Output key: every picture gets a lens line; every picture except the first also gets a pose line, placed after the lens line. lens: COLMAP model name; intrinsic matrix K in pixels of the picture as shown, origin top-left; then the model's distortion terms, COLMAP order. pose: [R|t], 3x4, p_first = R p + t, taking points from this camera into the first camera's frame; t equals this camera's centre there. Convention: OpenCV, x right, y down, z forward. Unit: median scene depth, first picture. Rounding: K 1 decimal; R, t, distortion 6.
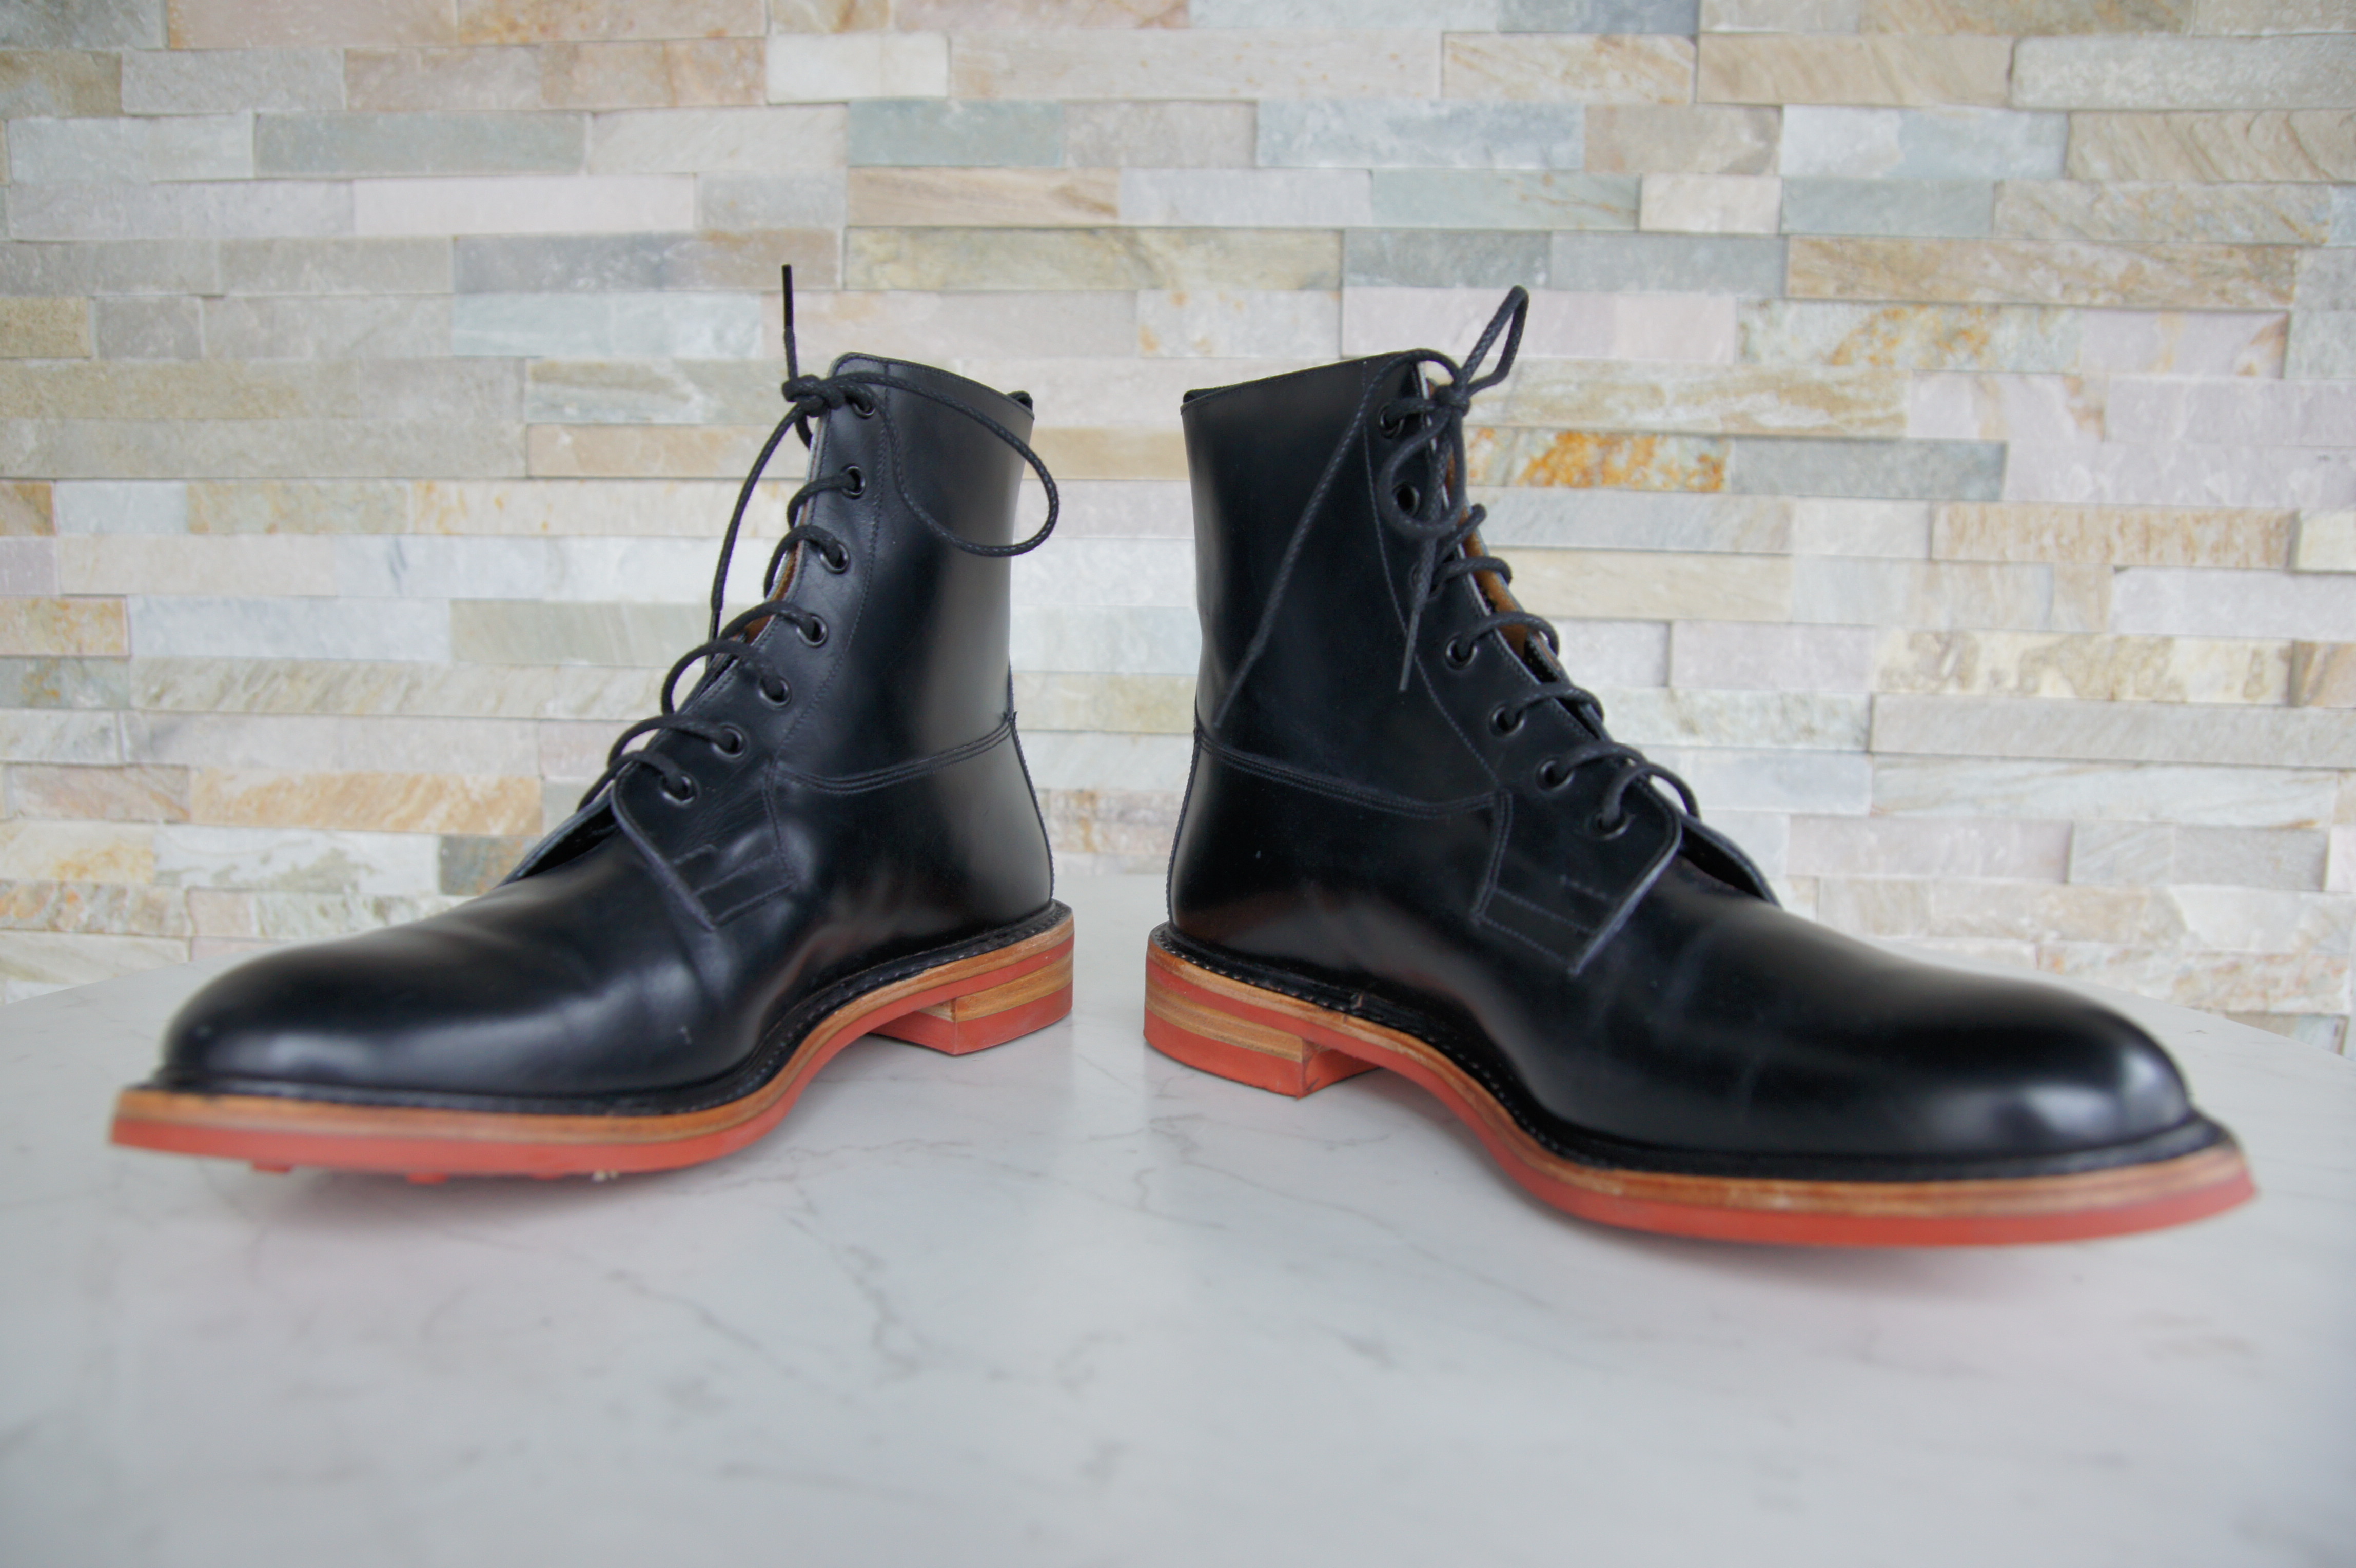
lens RADIAL K [[1730.8, 0, 1153.9], [0, 1730.8, 798.2], [0, 0, 1]] dist [-0.137104, 0.105659]
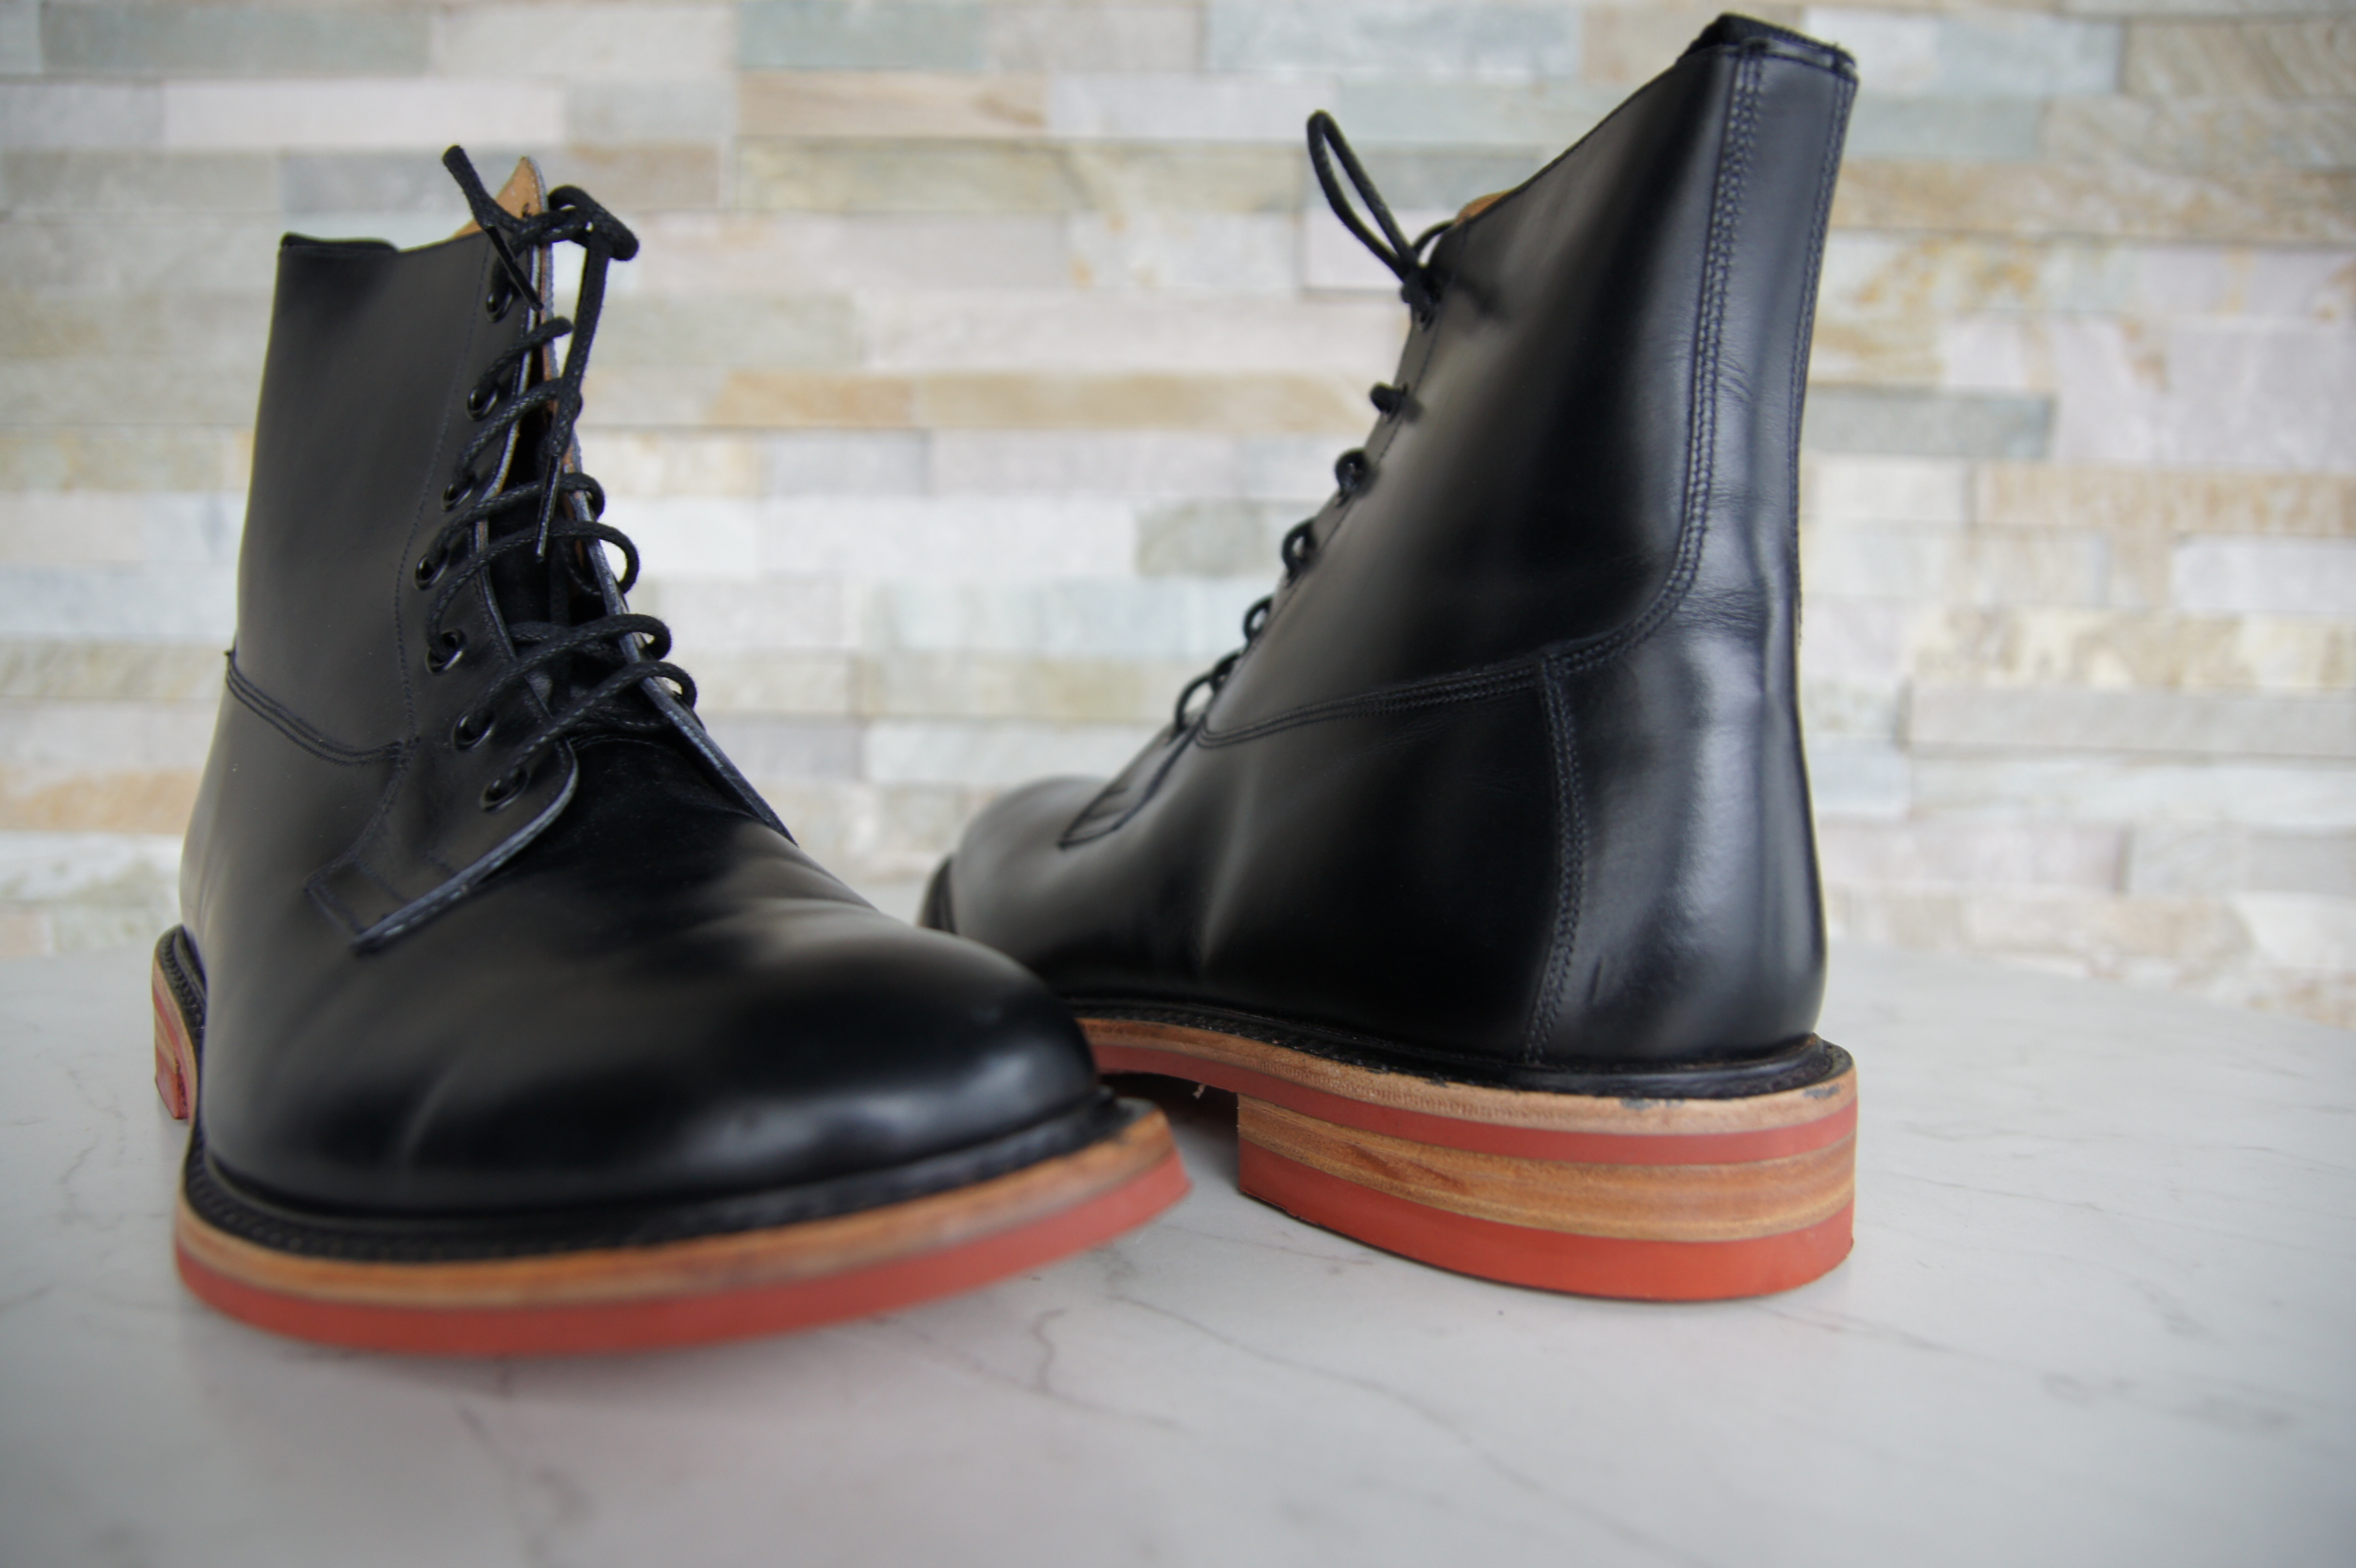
lens RADIAL K [[1730.8, 0, 1153.7], [0, 1730.8, 795.1], [0, 0, 1]] dist [-0.137104, 0.105659]
pose [[0.999419, 0.000656, 0.034079, 0.004099], [-0.000106, 0.999870, -0.016130, 0.012572], [-0.034085, 0.016117, 0.999289, 0.138483]]
